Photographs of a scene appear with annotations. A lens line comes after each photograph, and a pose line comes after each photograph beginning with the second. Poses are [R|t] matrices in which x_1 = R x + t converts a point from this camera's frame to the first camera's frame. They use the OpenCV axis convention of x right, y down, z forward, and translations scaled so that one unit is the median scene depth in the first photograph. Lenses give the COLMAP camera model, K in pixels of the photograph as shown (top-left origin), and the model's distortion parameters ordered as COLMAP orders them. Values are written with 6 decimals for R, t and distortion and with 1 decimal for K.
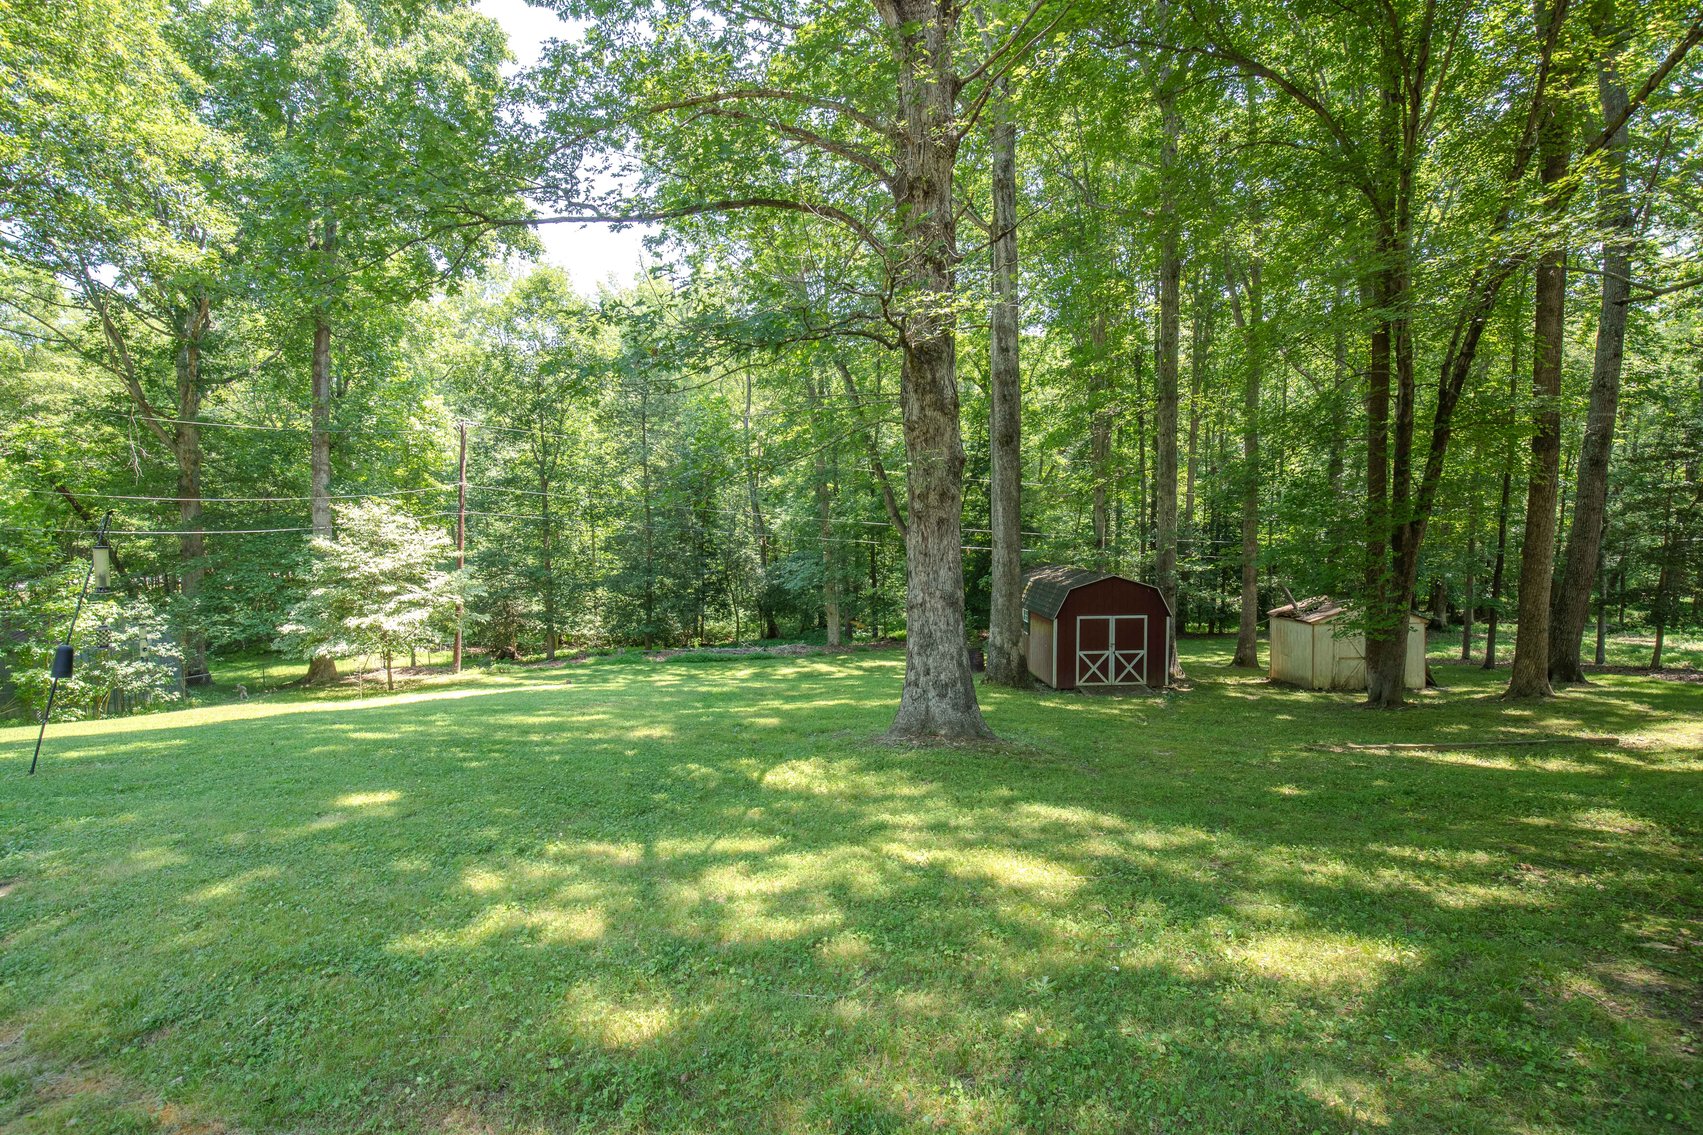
lens RADIAL K [[921.9, 0, 851.0], [0, 921.9, 604.8], [0, 0, 1]] dist [-0.028499, -0.001166]
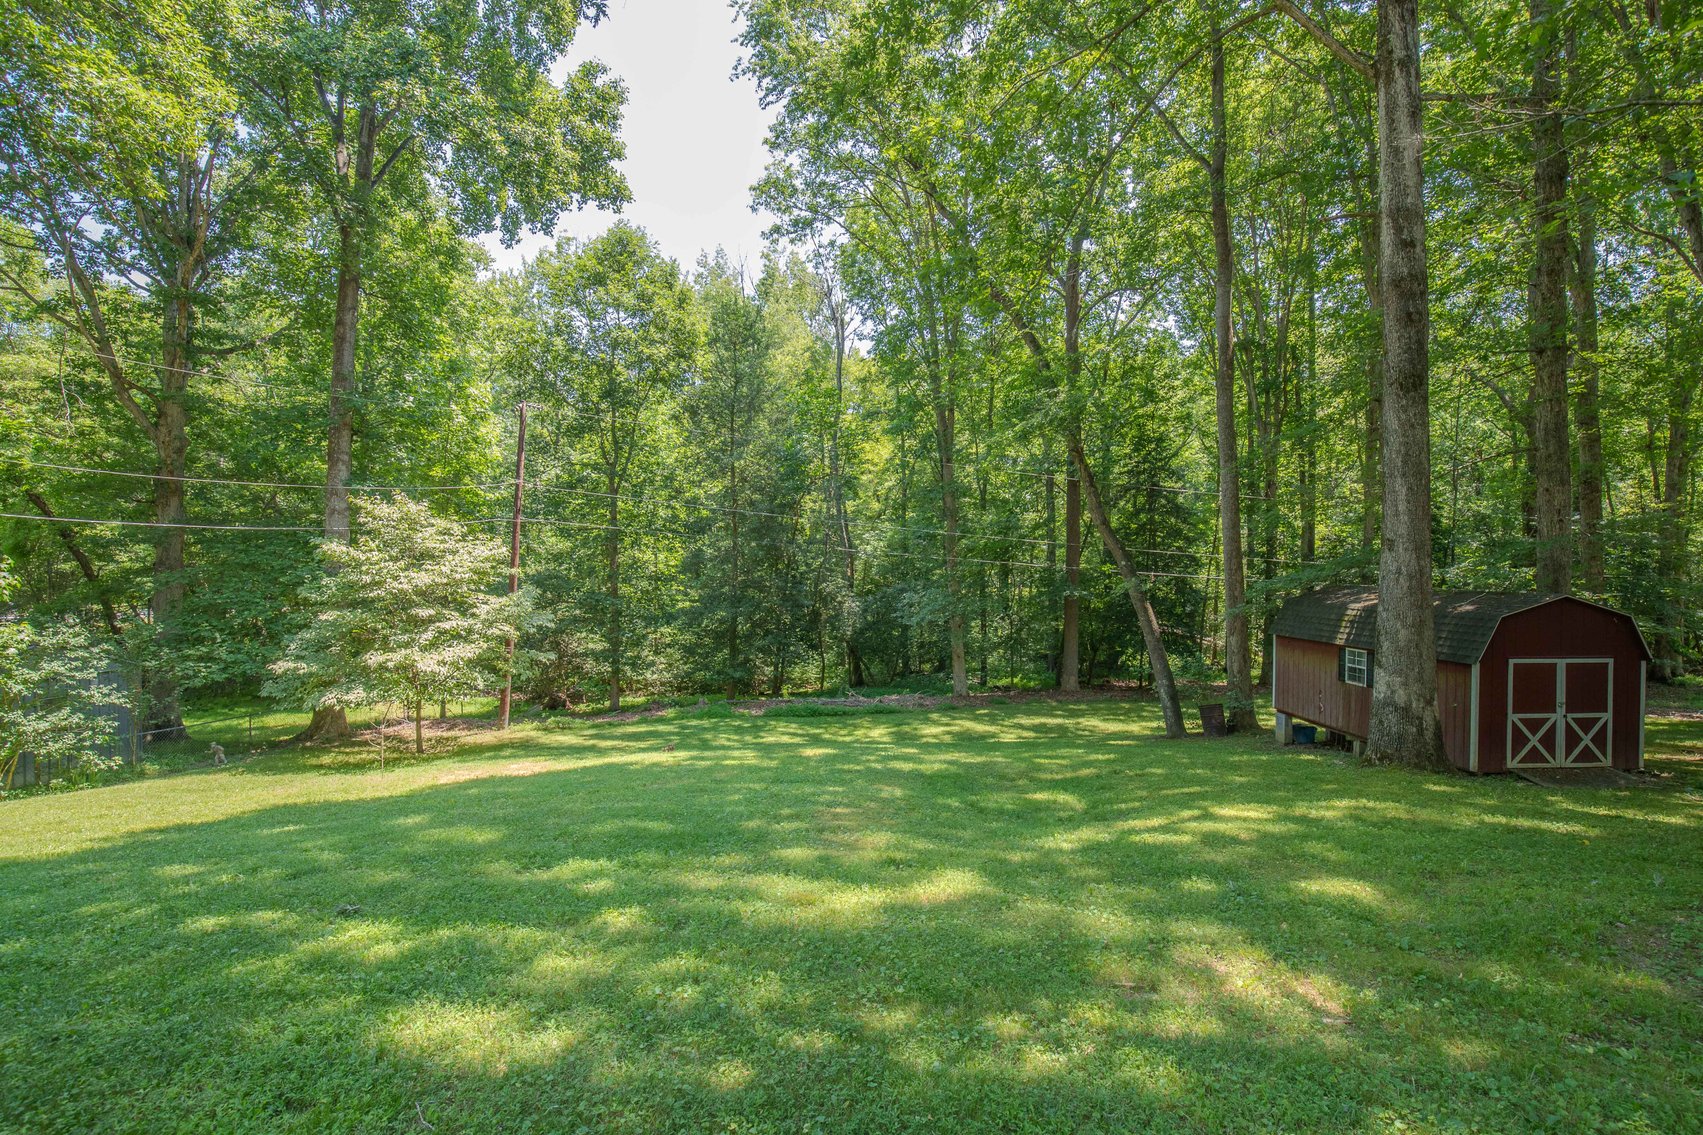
lens RADIAL K [[921.3, 0, 846.6], [0, 921.3, 587.6], [0, 0, 1]] dist [-0.033979, 0.000851]
pose [[0.999863, 0.009004, -0.013860, -0.150925], [-0.009931, 0.997609, -0.068389, 0.007549], [0.013211, 0.068517, 0.997562, 0.263023]]
